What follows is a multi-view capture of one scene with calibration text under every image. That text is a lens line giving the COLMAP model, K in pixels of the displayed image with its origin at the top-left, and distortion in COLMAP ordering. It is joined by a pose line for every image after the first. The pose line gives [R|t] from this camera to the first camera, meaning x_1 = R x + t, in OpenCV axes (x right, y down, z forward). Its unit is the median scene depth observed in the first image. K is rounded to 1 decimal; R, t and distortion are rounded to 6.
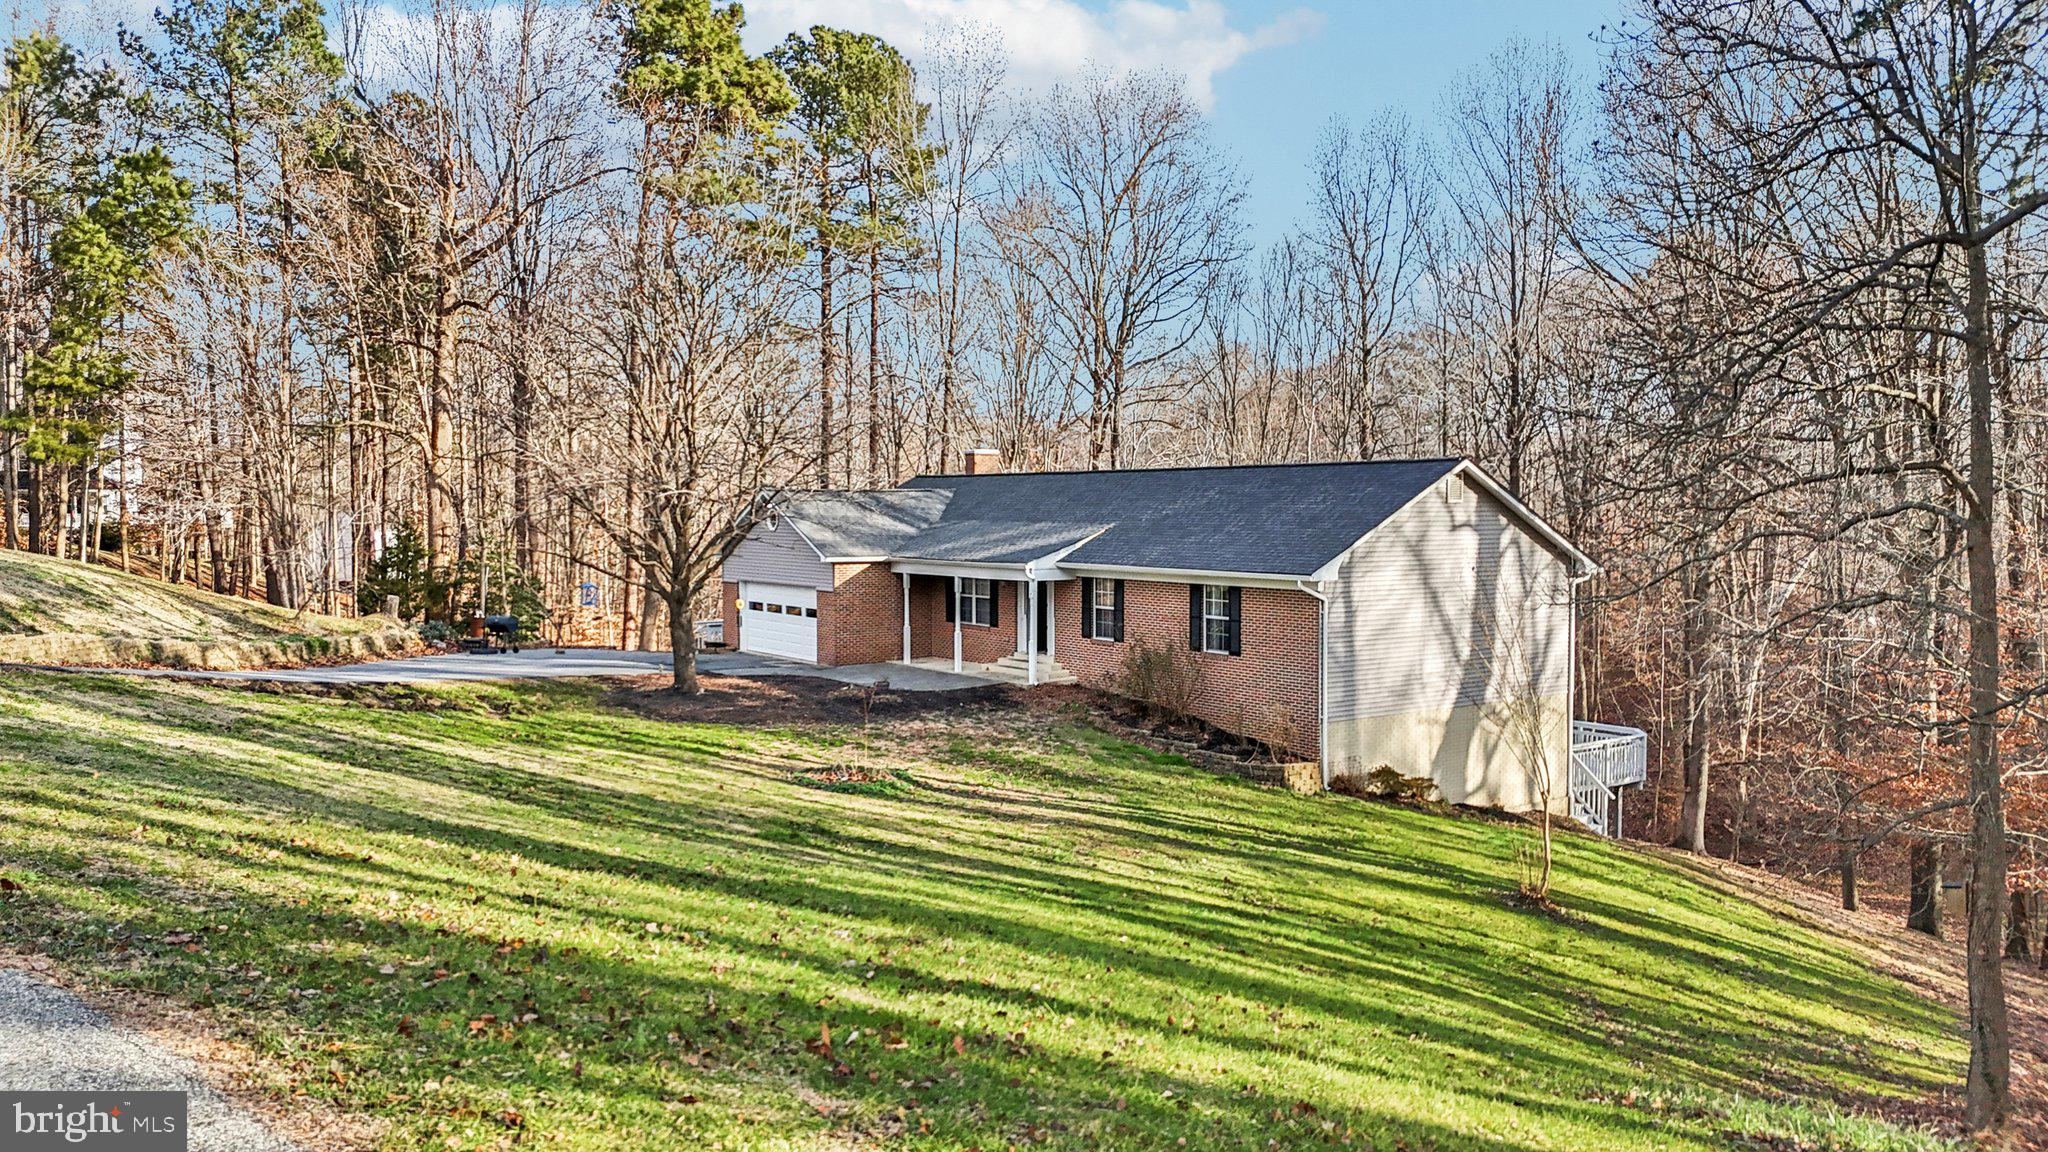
lens RADIAL K [[1490.4, 0, 999.1], [0, 1490.4, 611.9], [0, 0, 1]] dist [0.052045, -0.059065]
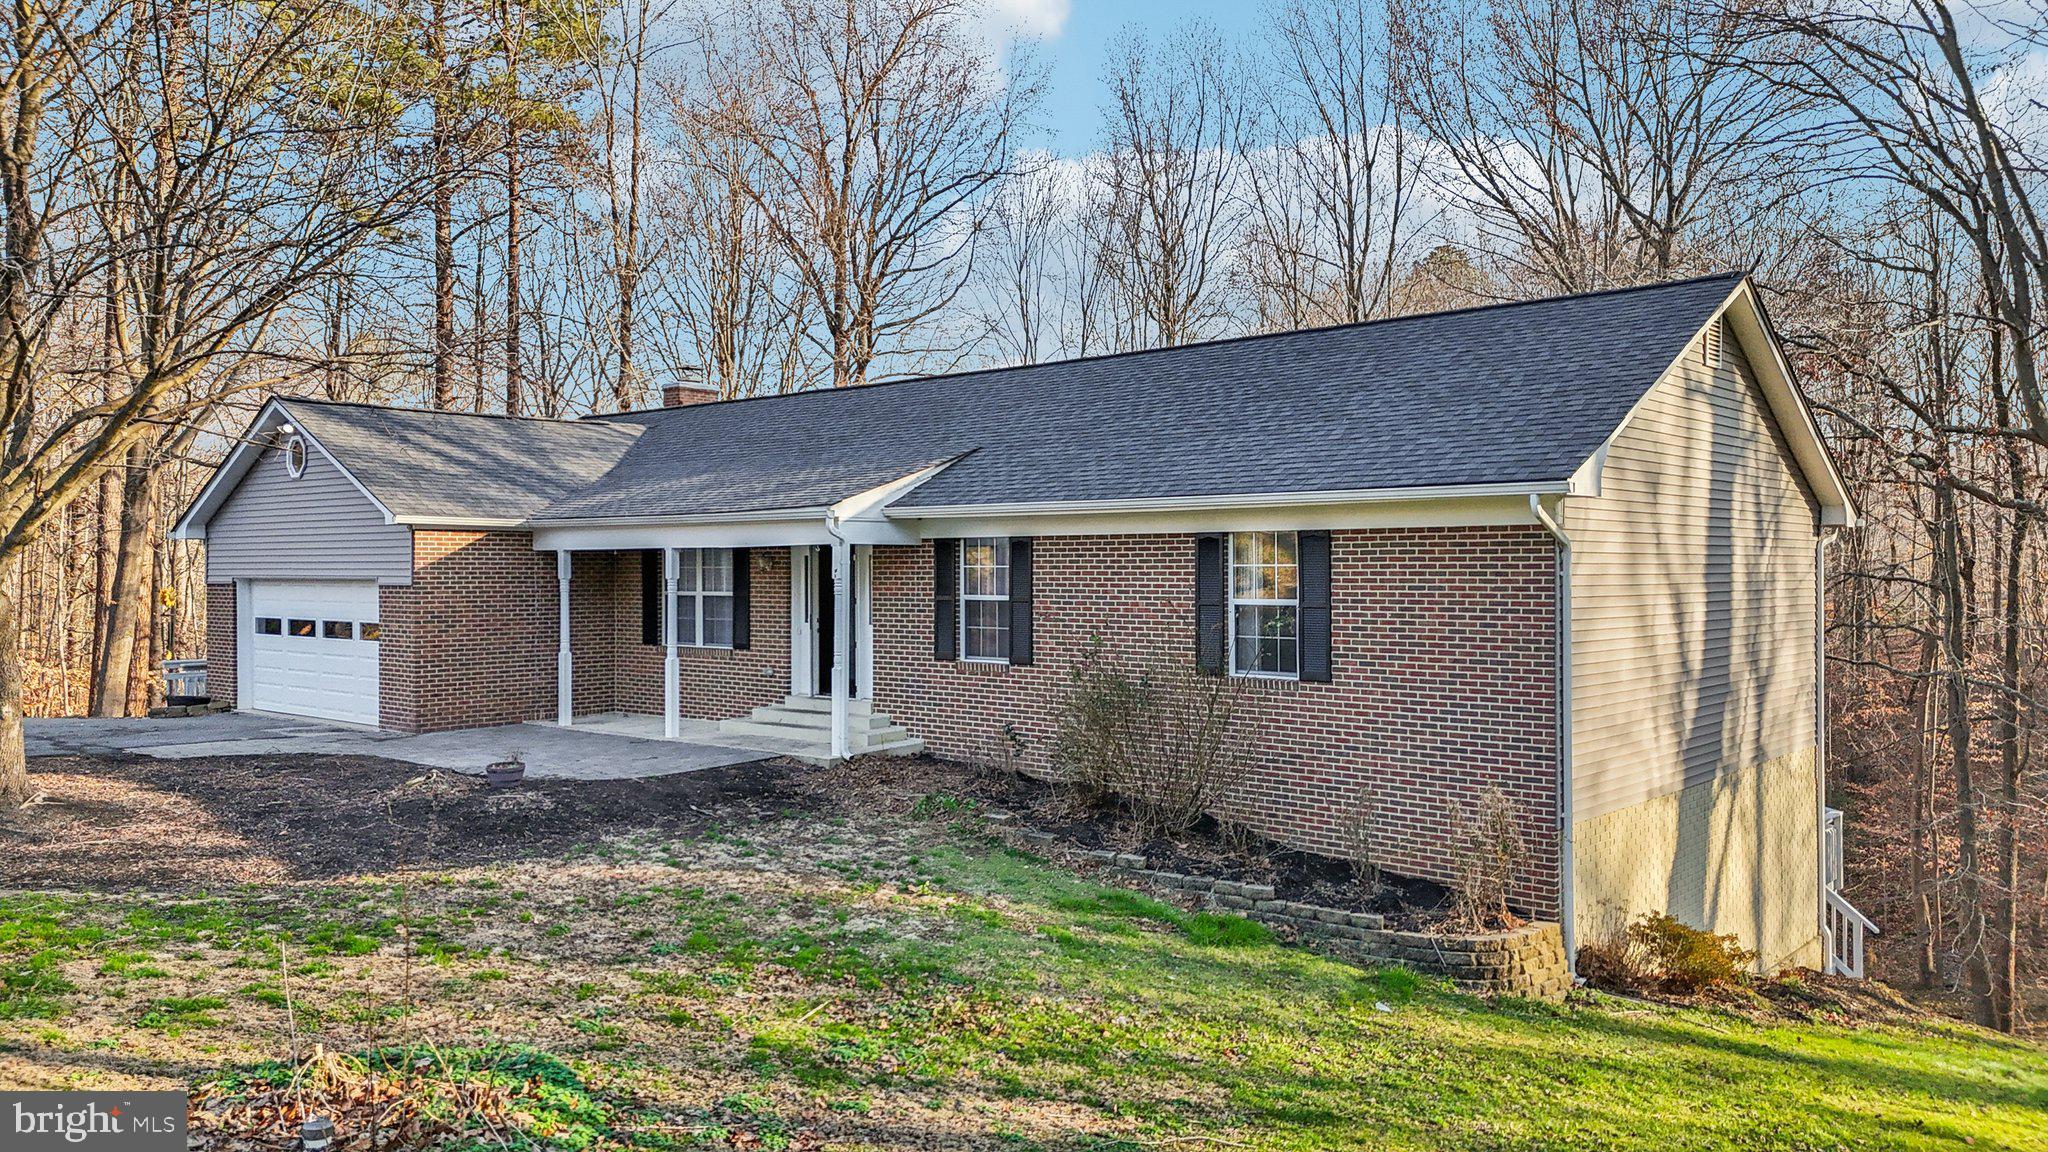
lens RADIAL K [[1490.4, 0, 1033.1], [0, 1490.4, 611.6], [0, 0, 1]] dist [0.052045, -0.059065]
pose [[0.971285, -0.007441, 0.237802, -0.029394], [0.017829, 0.998977, -0.041565, 0.021250], [-0.237249, 0.044611, 0.970424, 0.482707]]
